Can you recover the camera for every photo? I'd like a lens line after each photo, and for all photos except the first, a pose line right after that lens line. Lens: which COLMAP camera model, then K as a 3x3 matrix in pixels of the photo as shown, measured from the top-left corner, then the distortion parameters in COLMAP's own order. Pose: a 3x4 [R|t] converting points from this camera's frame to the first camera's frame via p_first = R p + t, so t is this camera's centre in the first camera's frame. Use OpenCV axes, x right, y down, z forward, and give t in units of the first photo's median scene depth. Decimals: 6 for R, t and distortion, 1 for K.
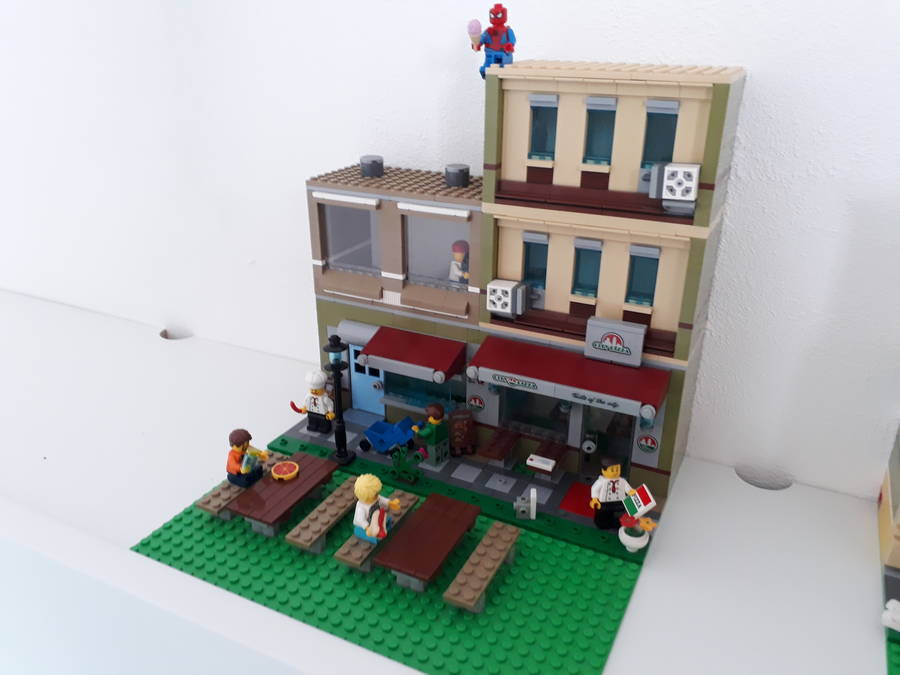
lens RADIAL K [[731.5, 0, 445.2], [0, 731.5, 342.6], [0, 0, 1]] dist [0.196716, -0.358097]
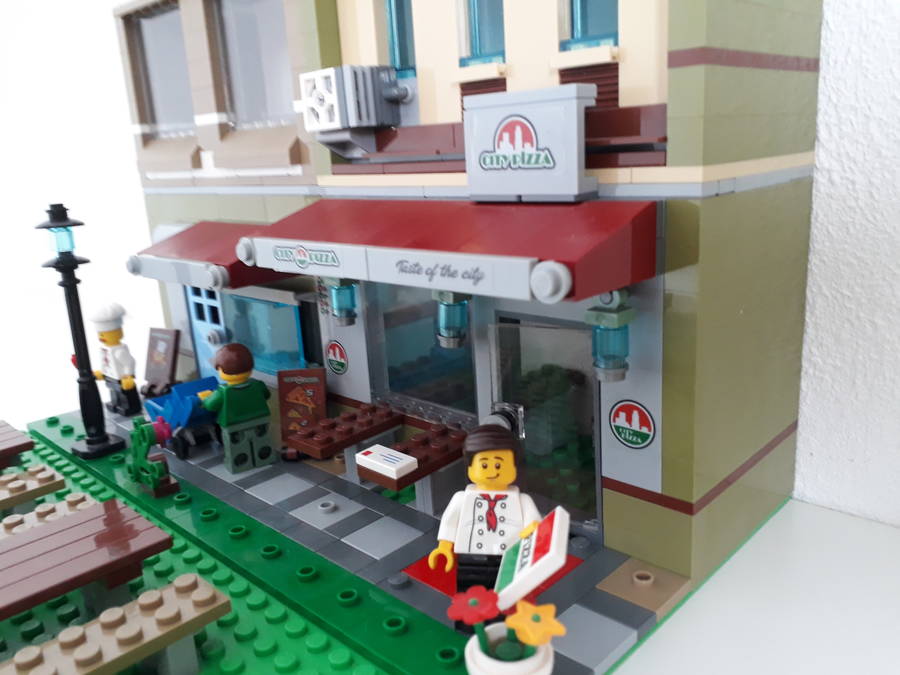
lens RADIAL K [[731.5, 0, 445.2], [0, 731.5, 342.6], [0, 0, 1]] dist [0.196716, -0.358097]
pose [[0.951899, 0.016667, -0.305958, 0.290222], [-0.061624, 0.988531, -0.137874, 0.149481], [0.300151, 0.150096, 0.942009, 0.585140]]
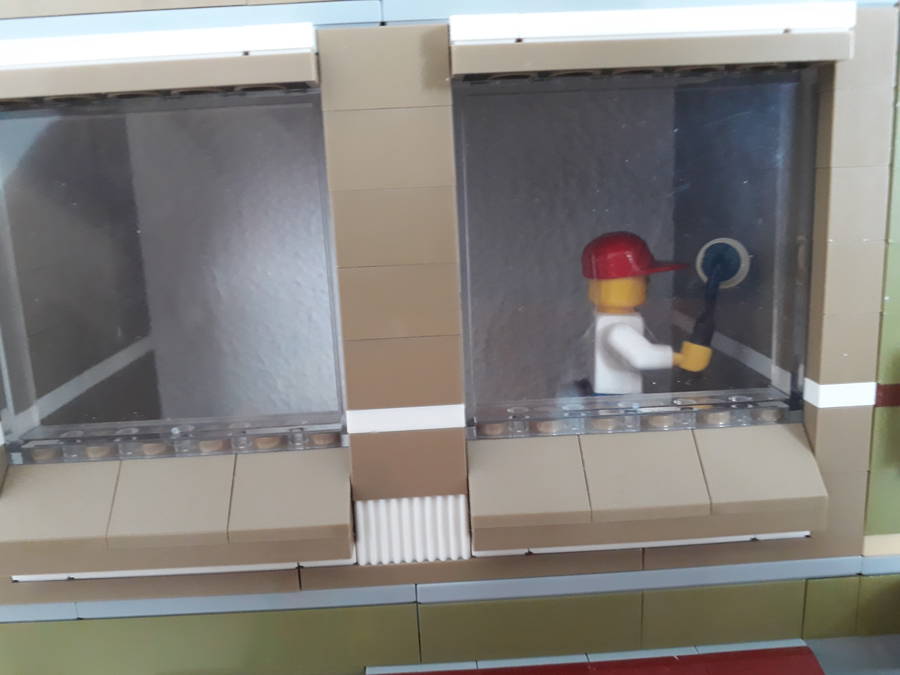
lens RADIAL K [[731.5, 0, 445.2], [0, 731.5, 342.6], [0, 0, 1]] dist [0.196716, -0.358097]
pose [[0.877251, -0.153032, 0.454985, -0.162301], [0.241700, 0.959723, -0.143220, -0.084900], [-0.414742, 0.235610, 0.878907, 0.857901]]
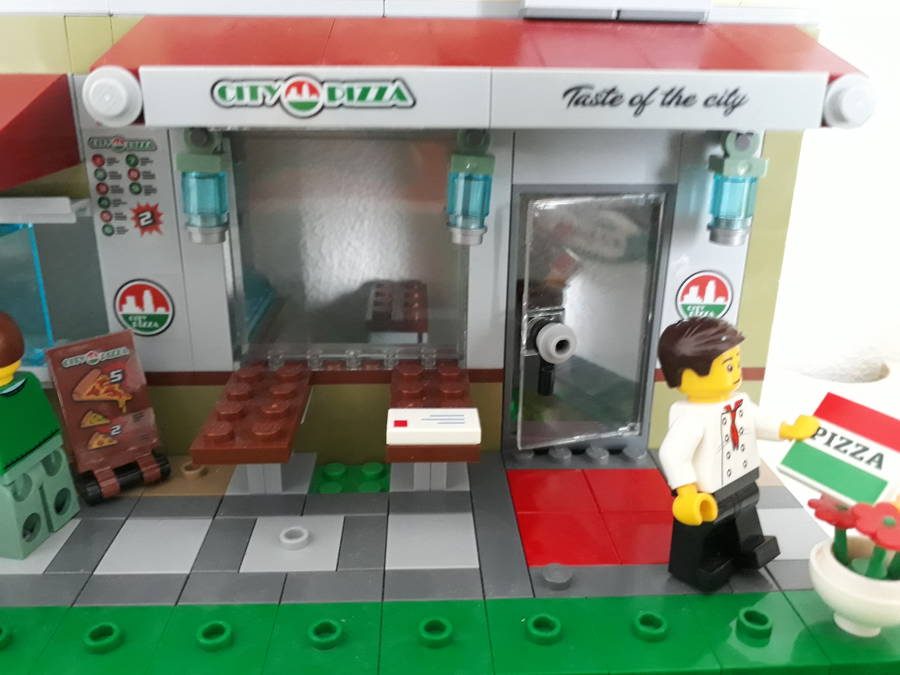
lens RADIAL K [[745.0, 0, 450.0], [0, 745.0, 337.5], [0, 0, 1]] dist [-0.005880, -0.003610]
pose [[0.872495, -0.164227, 0.460198, 0.010494], [0.193680, 0.980915, -0.017149, 0.133689], [-0.448599, 0.104093, 0.887650, 0.732366]]
